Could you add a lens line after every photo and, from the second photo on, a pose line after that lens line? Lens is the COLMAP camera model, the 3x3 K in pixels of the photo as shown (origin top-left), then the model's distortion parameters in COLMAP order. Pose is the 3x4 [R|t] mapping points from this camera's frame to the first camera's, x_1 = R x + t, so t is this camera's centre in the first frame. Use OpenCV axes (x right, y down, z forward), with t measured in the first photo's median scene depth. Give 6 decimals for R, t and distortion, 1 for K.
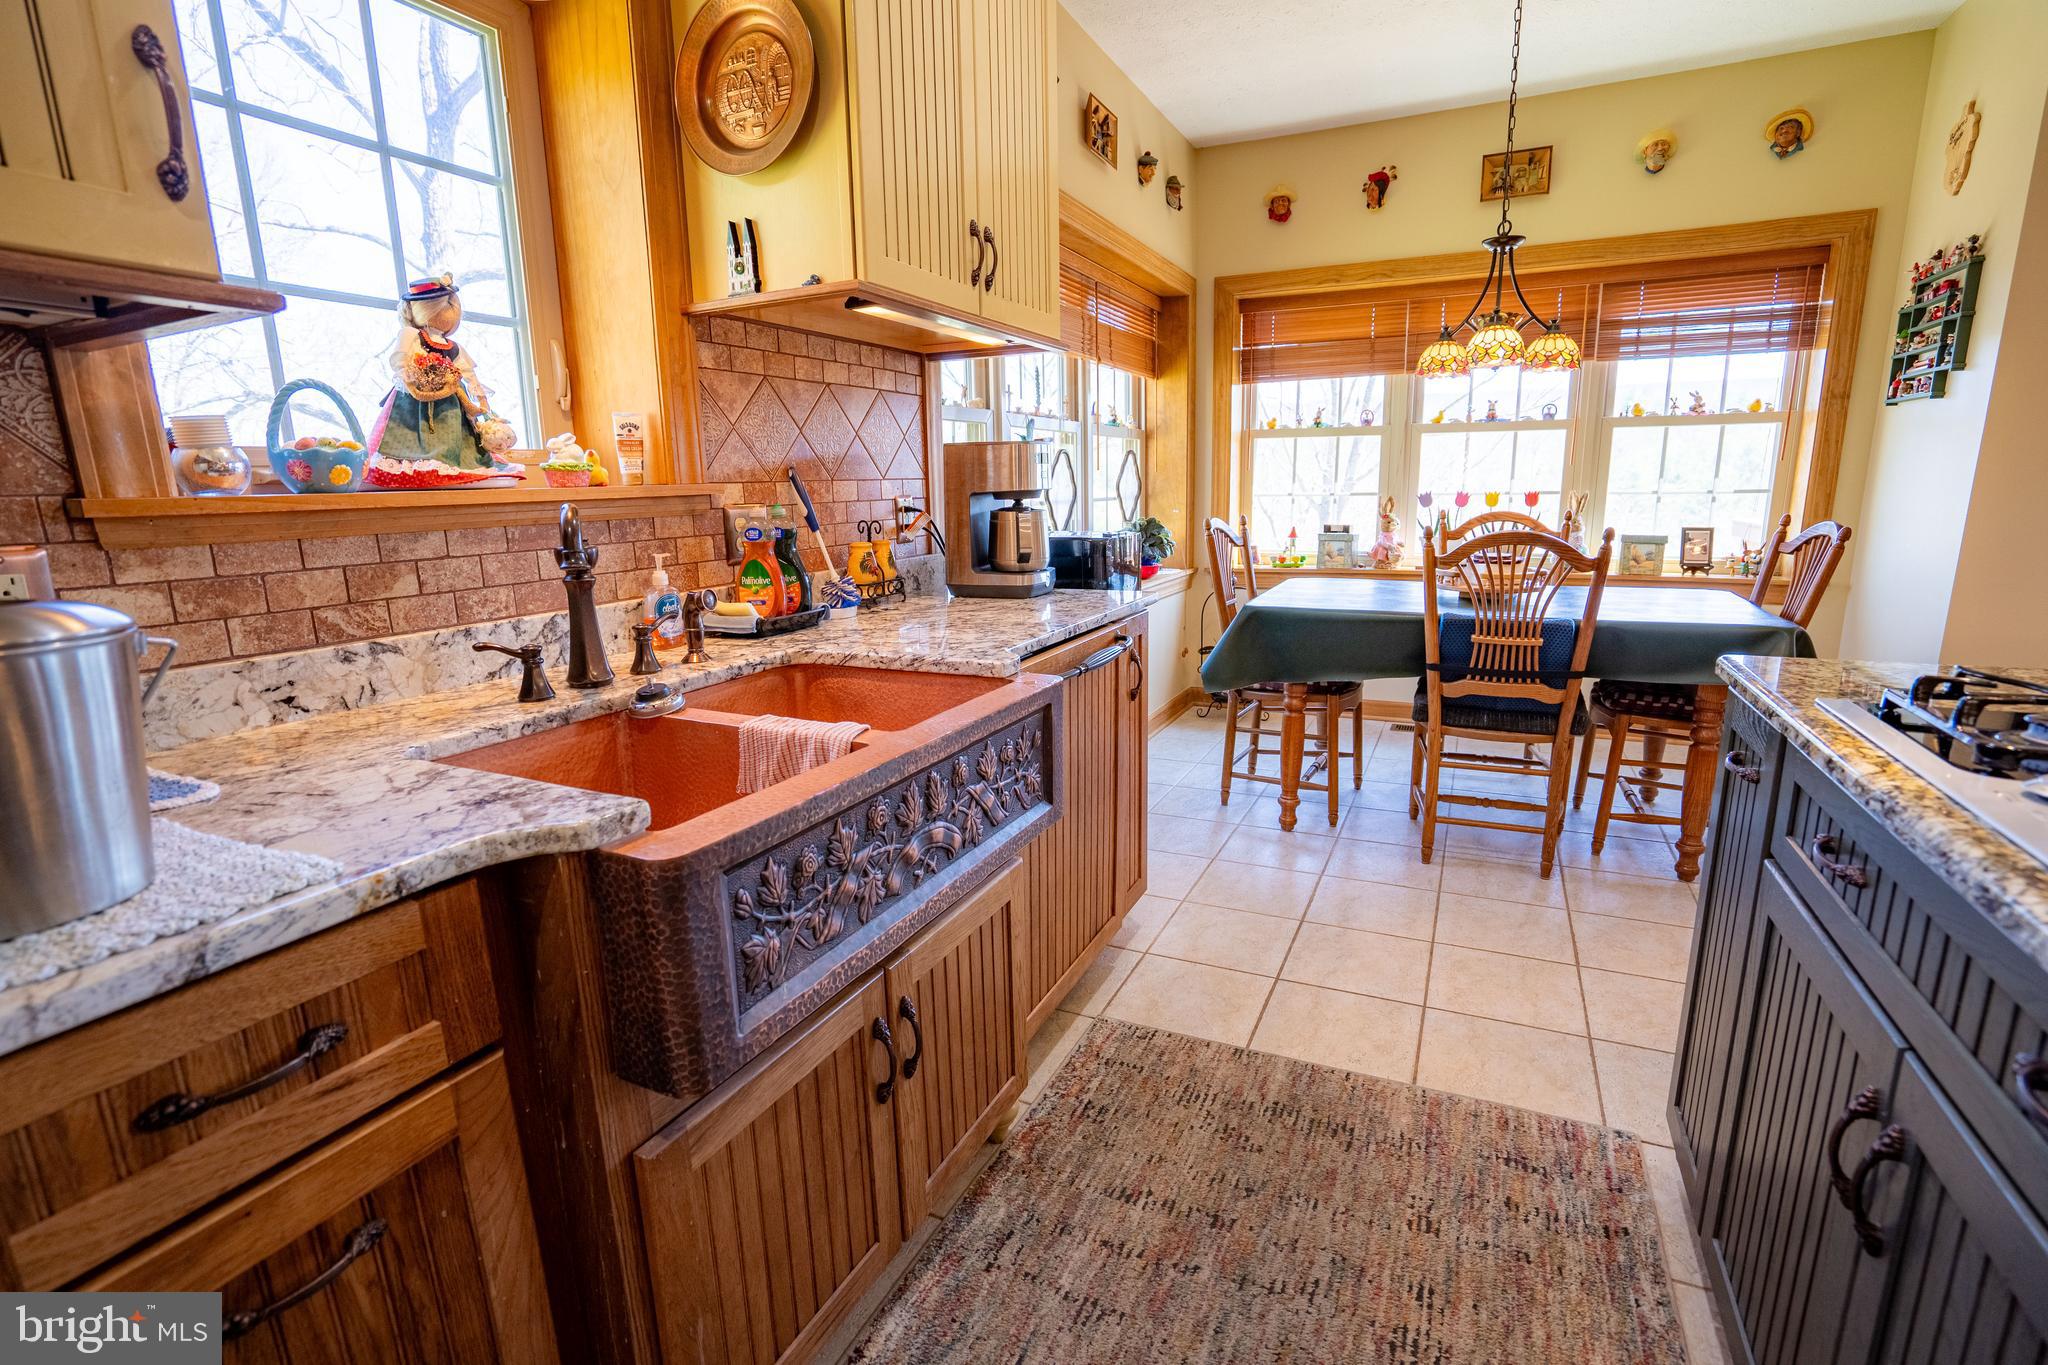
lens RADIAL K [[939.2, 0, 1016.4], [0, 939.2, 684.0], [0, 0, 1]] dist [-0.038648, 0.009757]
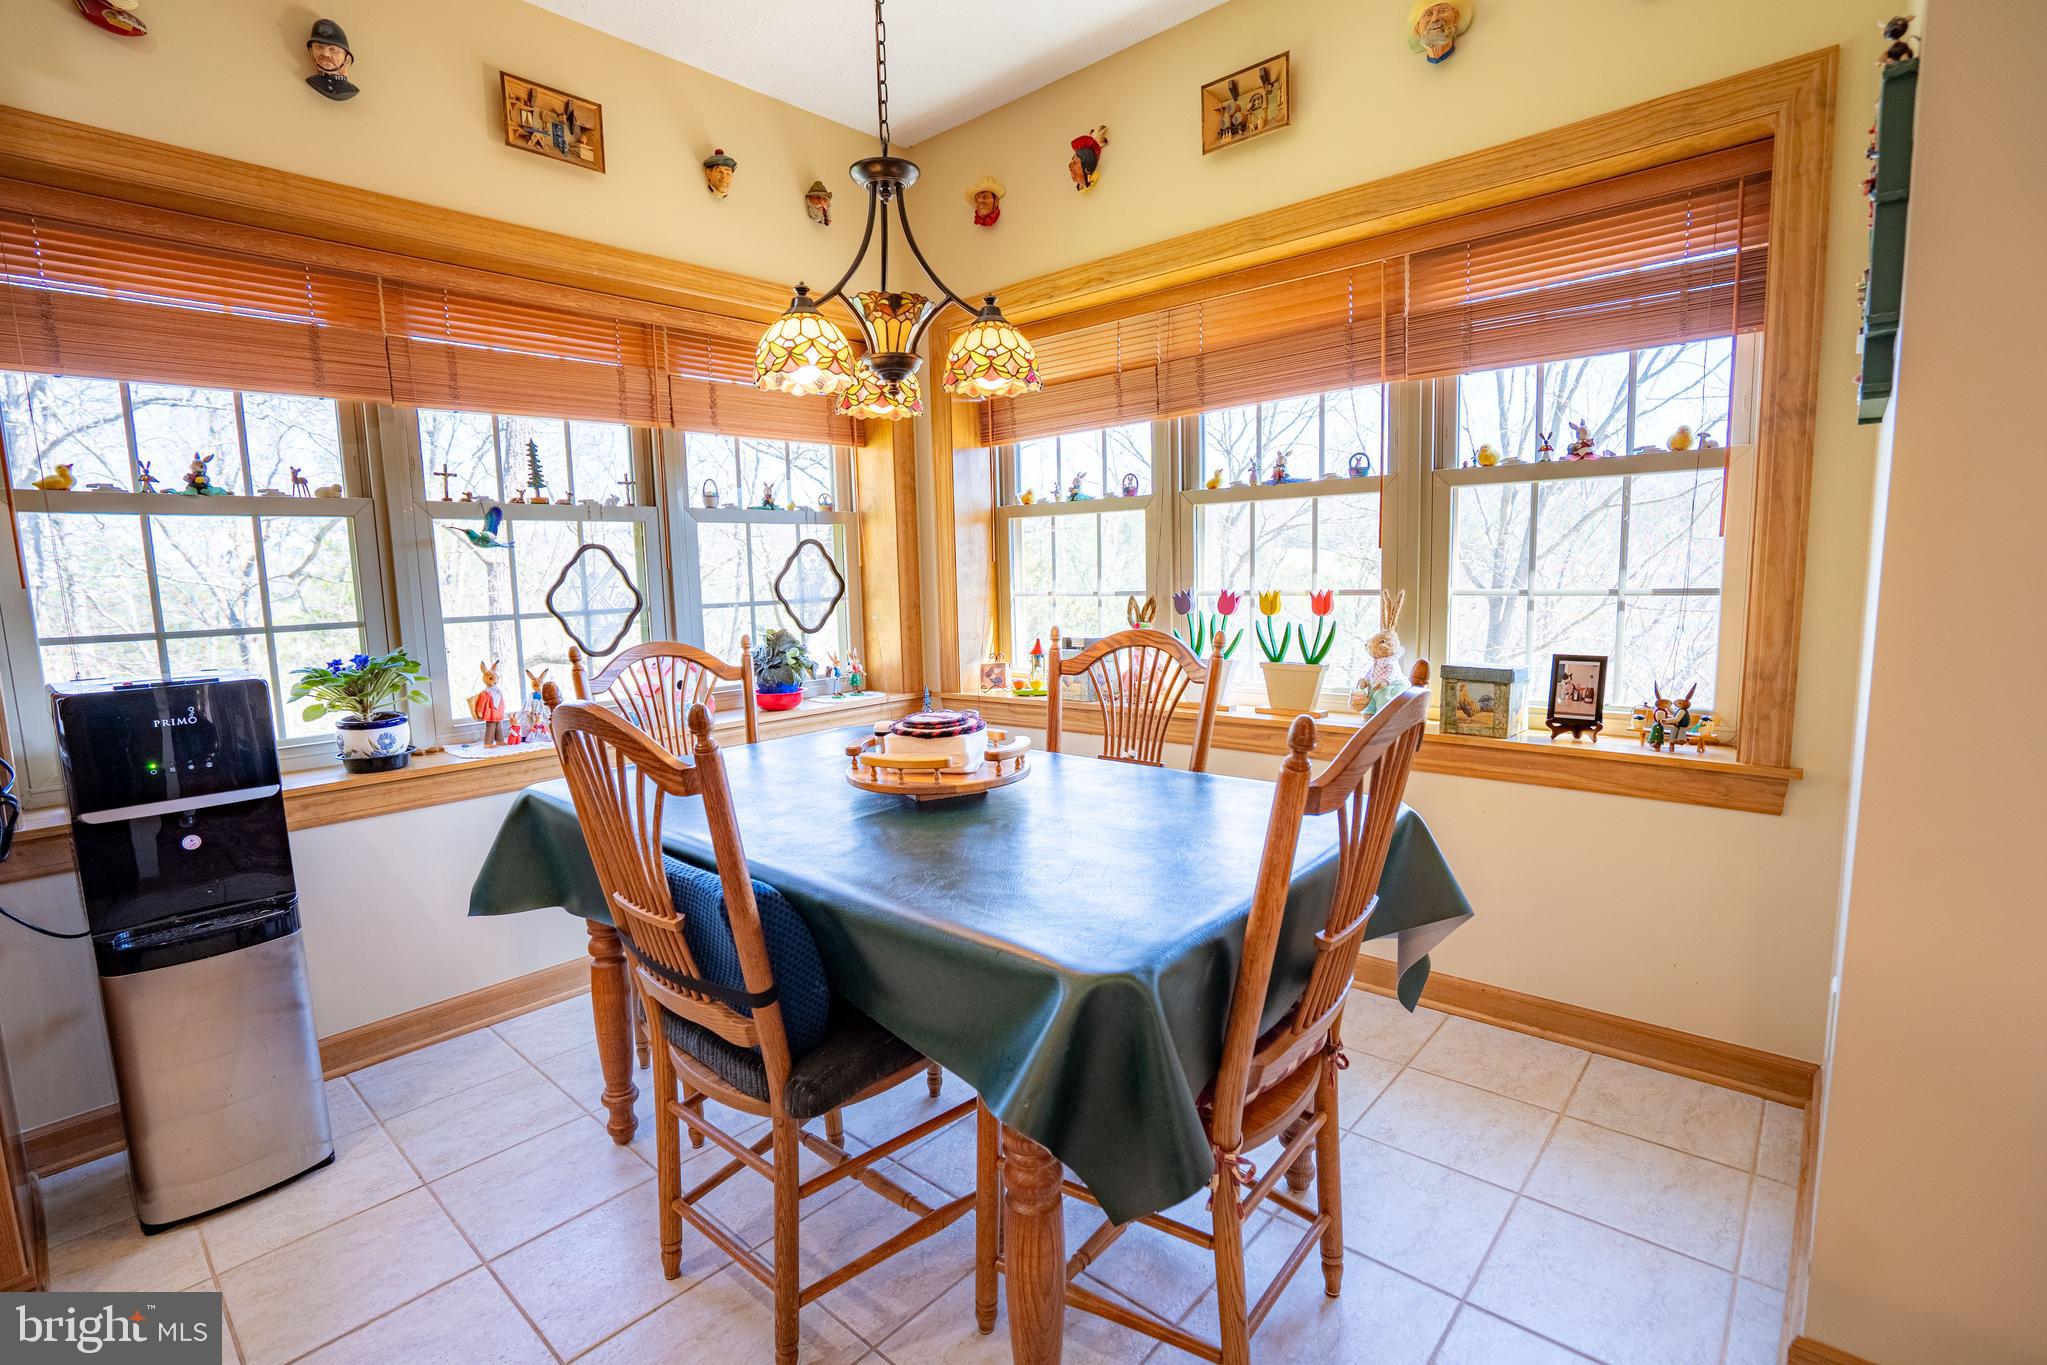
lens RADIAL K [[938.7, 0, 1027.0], [0, 938.7, 682.4], [0, 0, 1]] dist [-0.038648, 0.009757]
pose [[0.963087, 0.026439, -0.267890, 0.563090], [-0.048705, 0.995855, -0.076814, -0.092823], [0.264748, 0.087026, 0.960383, 0.364743]]
